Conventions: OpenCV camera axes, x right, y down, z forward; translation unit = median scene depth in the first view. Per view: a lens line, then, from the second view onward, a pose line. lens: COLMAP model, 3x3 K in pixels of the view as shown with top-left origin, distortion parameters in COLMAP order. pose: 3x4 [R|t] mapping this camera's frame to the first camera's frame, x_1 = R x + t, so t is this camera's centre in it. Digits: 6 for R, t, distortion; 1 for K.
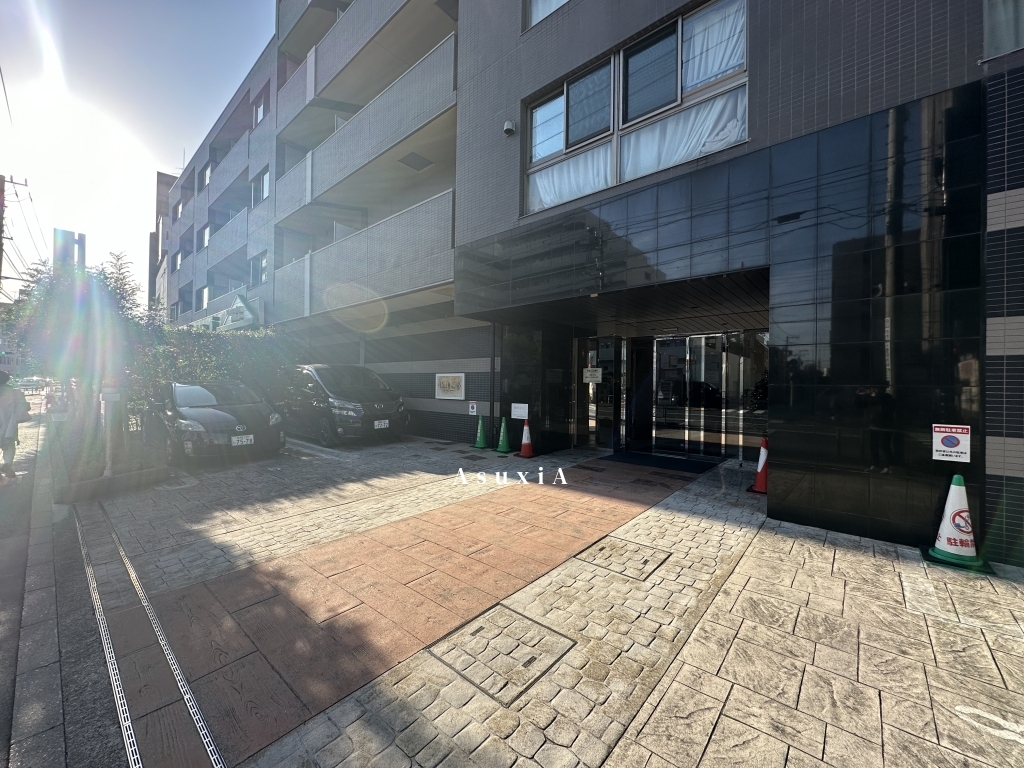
lens RADIAL K [[407.6, 0, 510.2], [0, 407.6, 384.0], [0, 0, 1]] dist [-0.002084, -0.000481]
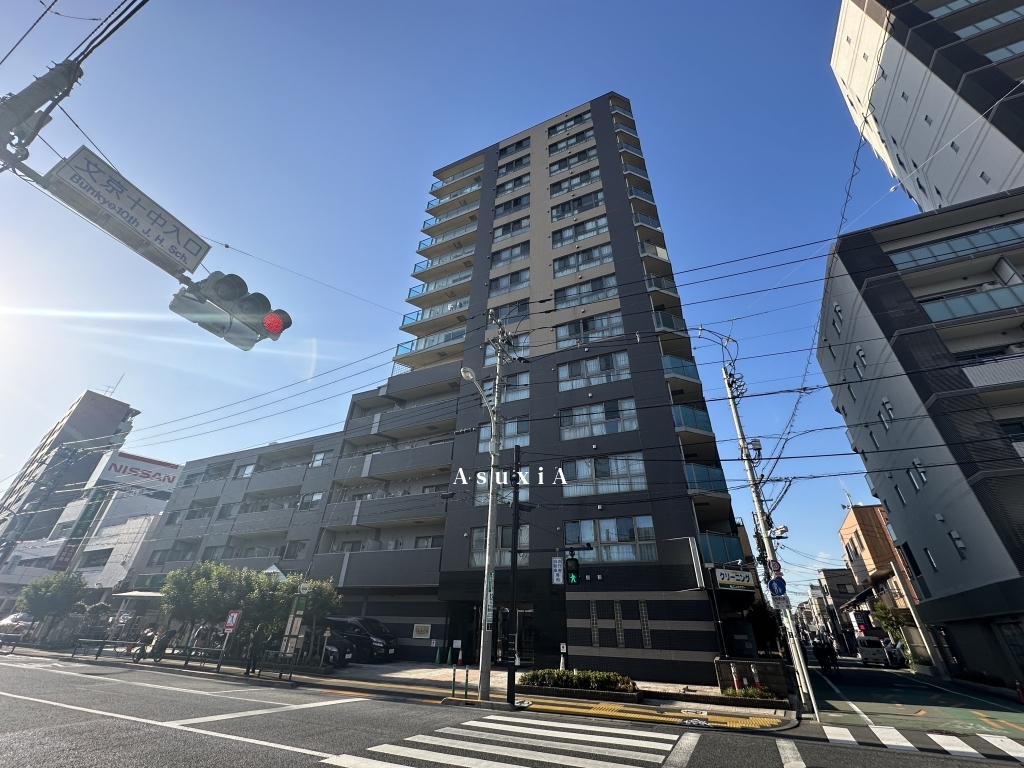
lens RADIAL K [[407.6, 0, 510.2], [0, 407.6, 383.8], [0, 0, 1]] dist [-0.002084, -0.000481]
pose [[0.959125, 0.157457, 0.235130, -0.465227], [-0.014970, 0.857970, -0.513482, -0.020970], [-0.282586, 0.488973, 0.825258, -1.752314]]
